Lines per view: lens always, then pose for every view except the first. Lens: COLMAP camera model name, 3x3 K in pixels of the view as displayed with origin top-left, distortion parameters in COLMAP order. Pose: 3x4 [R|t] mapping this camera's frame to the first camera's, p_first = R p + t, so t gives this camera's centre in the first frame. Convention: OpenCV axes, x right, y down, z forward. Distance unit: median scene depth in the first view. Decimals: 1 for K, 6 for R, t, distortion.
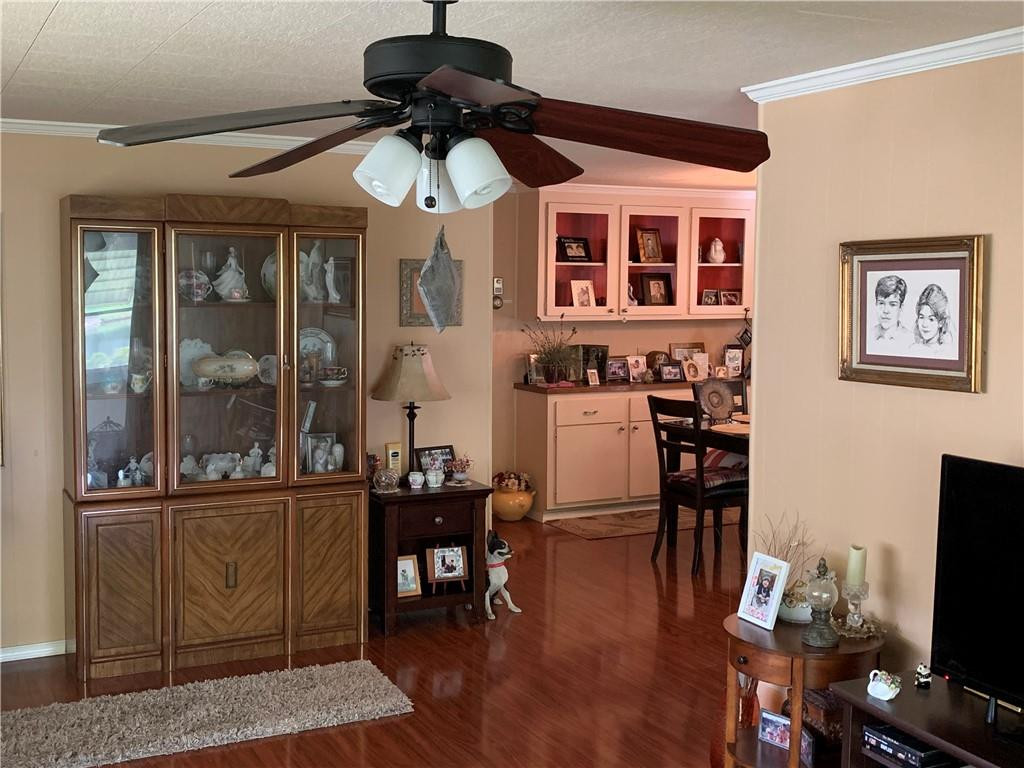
lens RADIAL K [[1189.0, 0, 511.2], [0, 1189.0, 366.3], [0, 0, 1]] dist [0.220394, -0.680954]
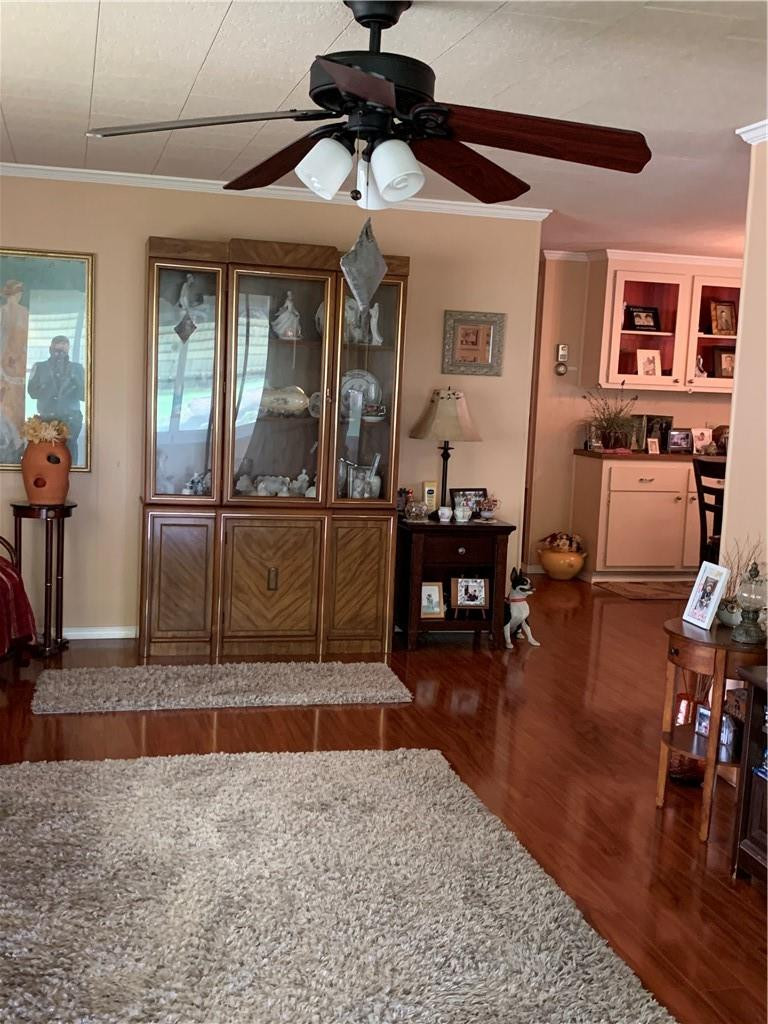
lens RADIAL K [[1189.0, 0, 384.0], [0, 1189.0, 512.0], [0, 0, 1]] dist [0.220394, -0.680954]
pose [[0.975931, 0.060665, -0.209472, 0.098467], [-0.053011, 0.997712, 0.041970, 0.053852], [0.211539, -0.029856, 0.976913, -0.075190]]
